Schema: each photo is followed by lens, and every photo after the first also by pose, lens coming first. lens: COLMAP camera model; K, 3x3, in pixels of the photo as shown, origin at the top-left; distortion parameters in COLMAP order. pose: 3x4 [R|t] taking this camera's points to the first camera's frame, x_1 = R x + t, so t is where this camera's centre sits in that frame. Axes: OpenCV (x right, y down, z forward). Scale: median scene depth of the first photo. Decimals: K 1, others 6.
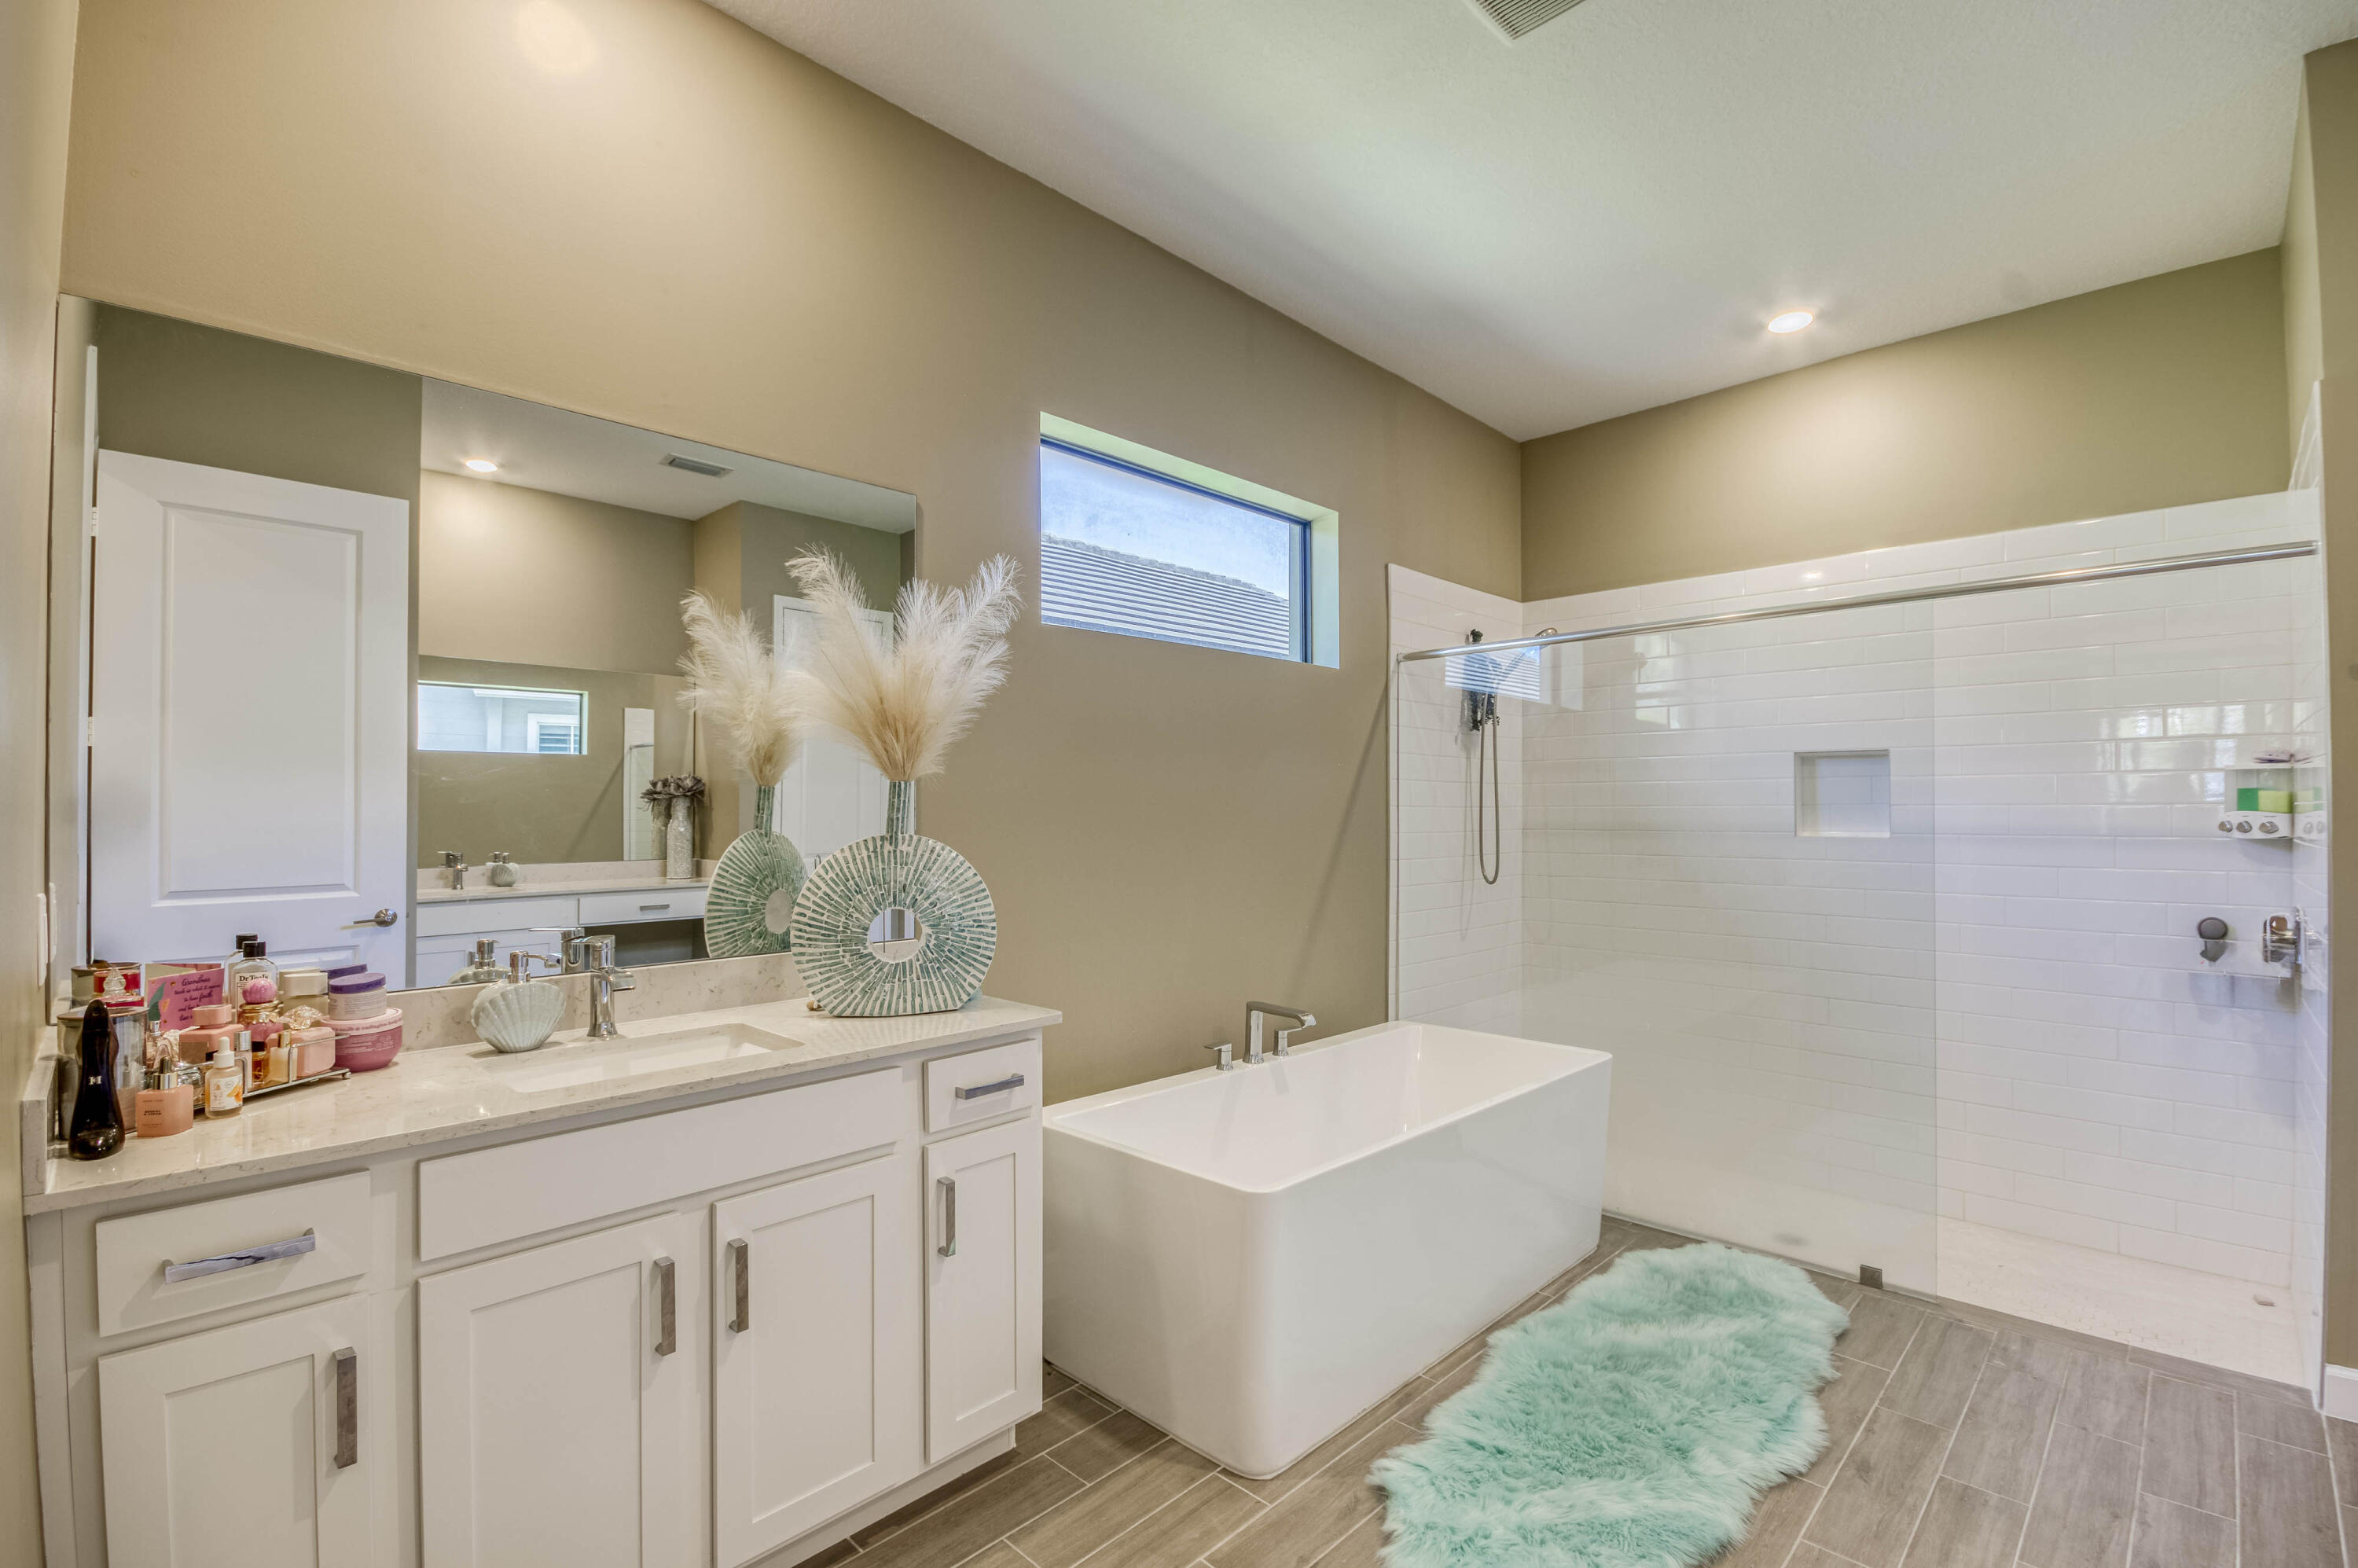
lens RADIAL K [[1033.0, 0, 1194.4], [0, 1033.0, 794.5], [0, 0, 1]] dist [-0.000358, -0.000383]
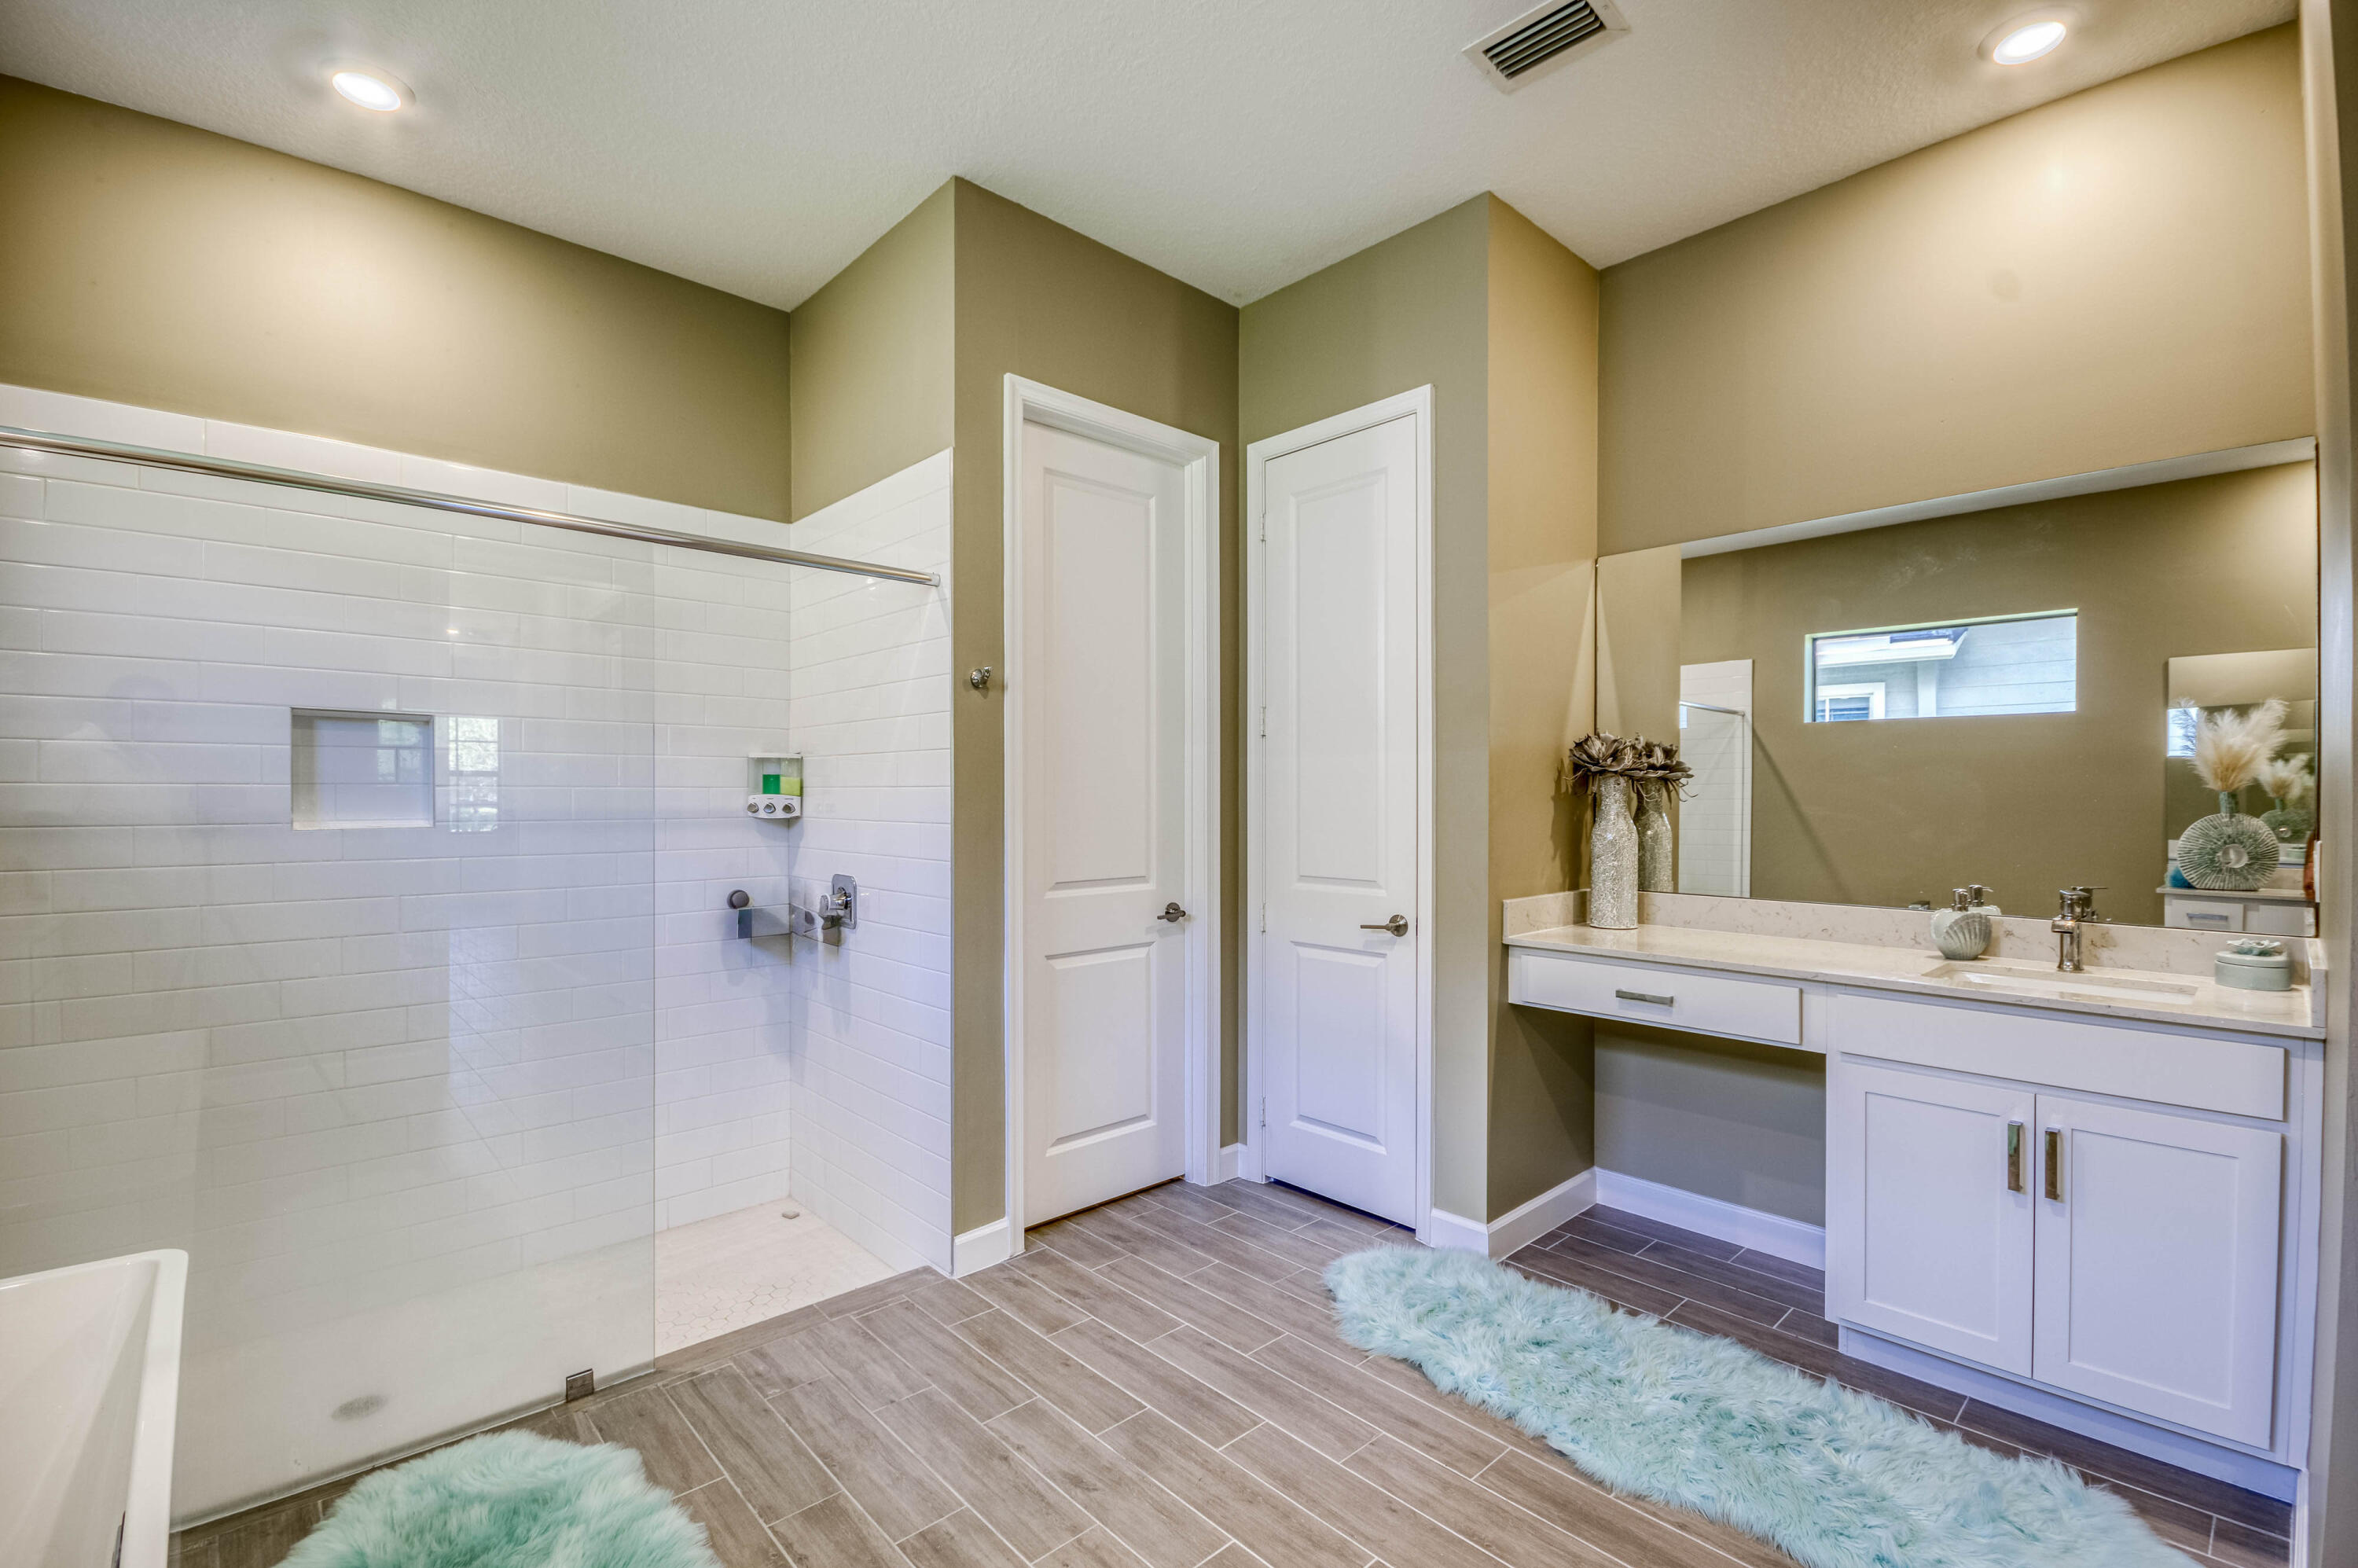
lens RADIAL K [[1033.0, 0, 1194.4], [0, 1033.0, 794.5], [0, 0, 1]] dist [-0.000358, -0.000383]
pose [[0.063316, 0.000398, 0.997993, -0.104605], [-0.018042, 0.999837, 0.000746, 0.007893], [-0.997830, -0.018053, 0.063313, 0.504336]]
